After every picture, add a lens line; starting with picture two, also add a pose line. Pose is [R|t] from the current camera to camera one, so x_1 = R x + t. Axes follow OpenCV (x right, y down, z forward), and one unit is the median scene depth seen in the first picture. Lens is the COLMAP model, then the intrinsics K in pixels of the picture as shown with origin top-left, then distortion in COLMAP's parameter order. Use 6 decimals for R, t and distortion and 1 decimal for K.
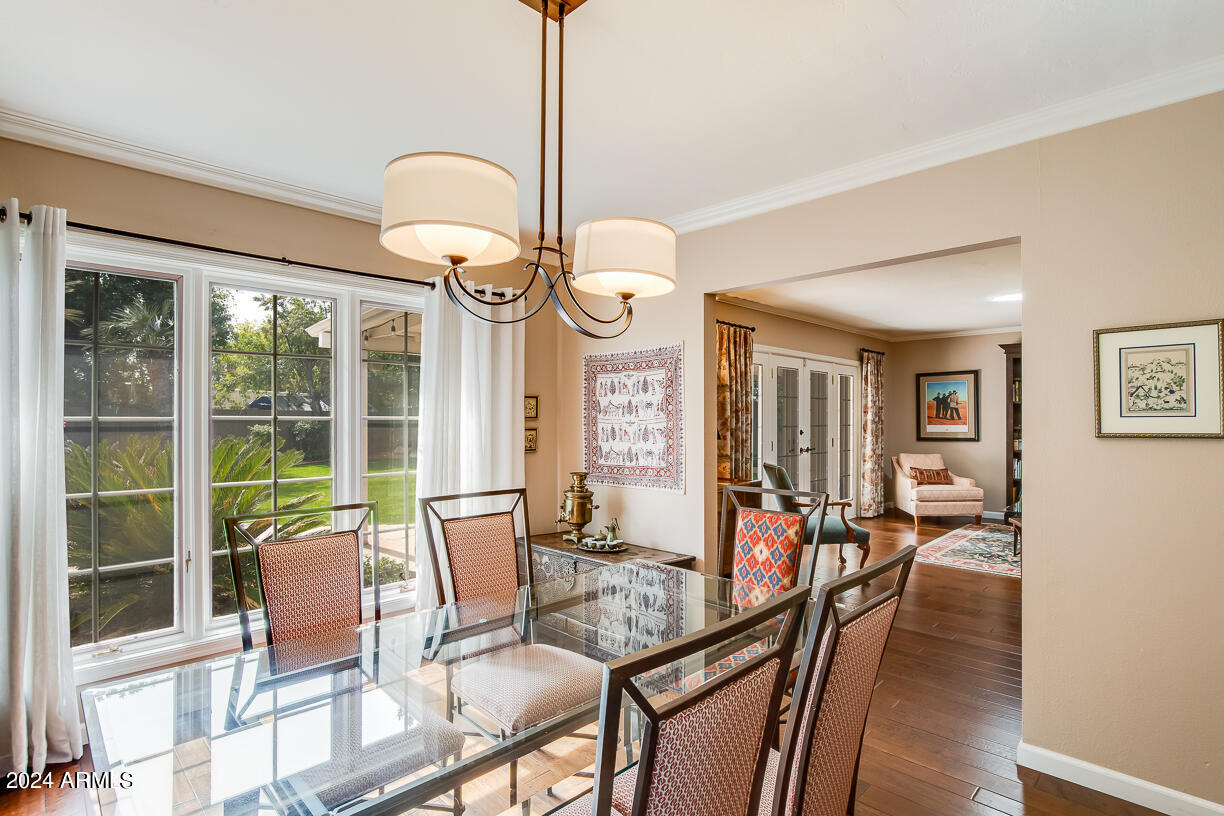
lens RADIAL K [[595.3, 0, 618.7], [0, 595.3, 413.7], [0, 0, 1]] dist [0.001128, 0.000024]
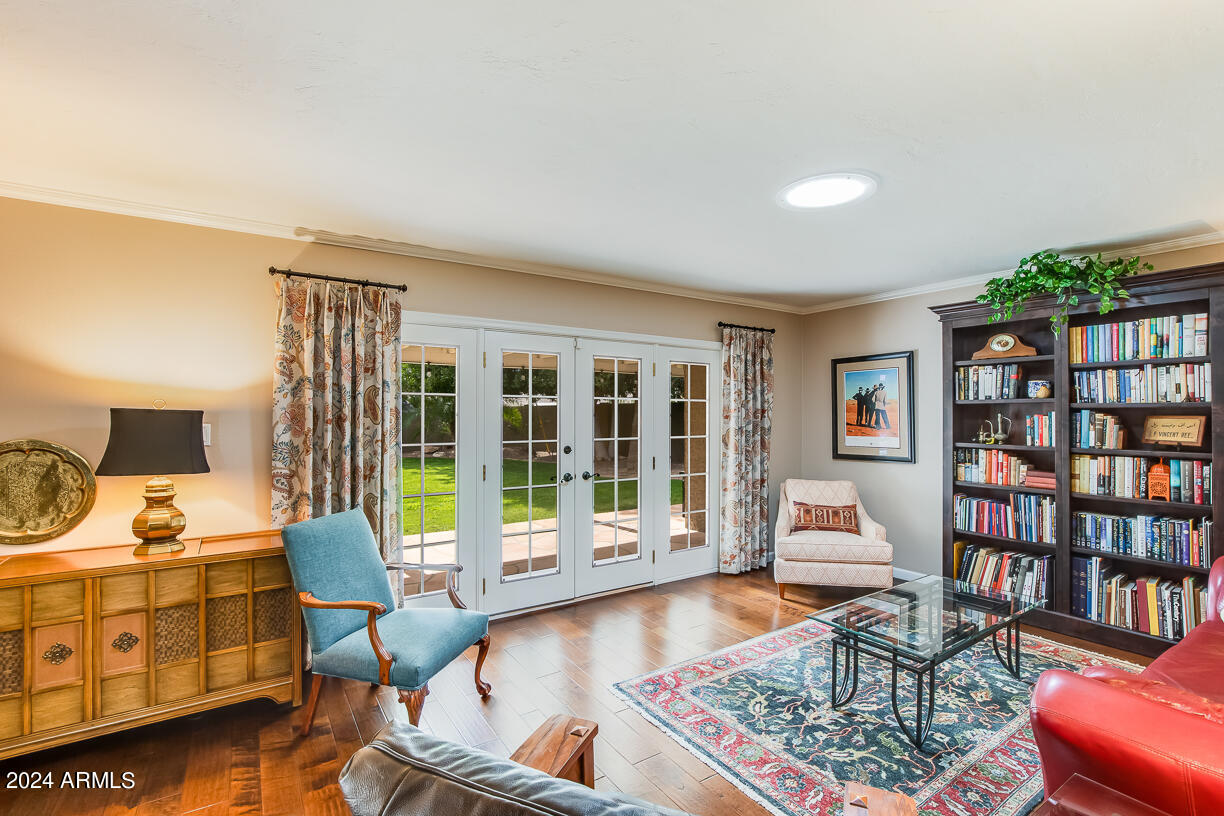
lens RADIAL K [[547.2, 0, 606.5], [0, 547.2, 411.7], [0, 0, 1]] dist [-0.038350, 0.006562]
pose [[0.975895, -0.001659, -0.218236, 0.863639], [0.002030, 0.999997, 0.001475, -0.020923], [0.218233, -0.001882, 0.975895, 0.766444]]
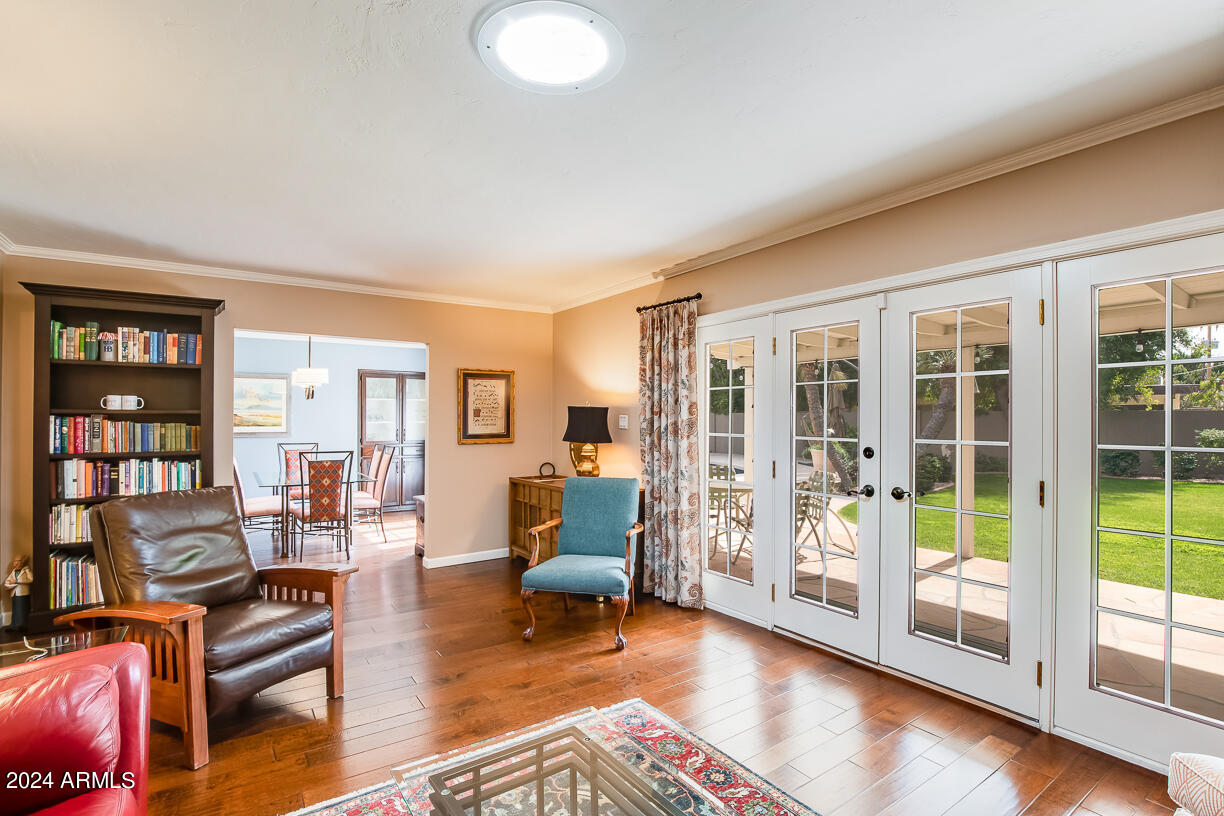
lens RADIAL K [[595.3, 0, 614.1], [0, 595.3, 411.2], [0, 0, 1]] dist [0.001128, 0.000024]
pose [[-0.189142, -0.003284, -0.981944, 1.461903], [0.014255, 0.999880, -0.006090, -0.004242], [0.981846, -0.015149, -0.189073, 1.606415]]
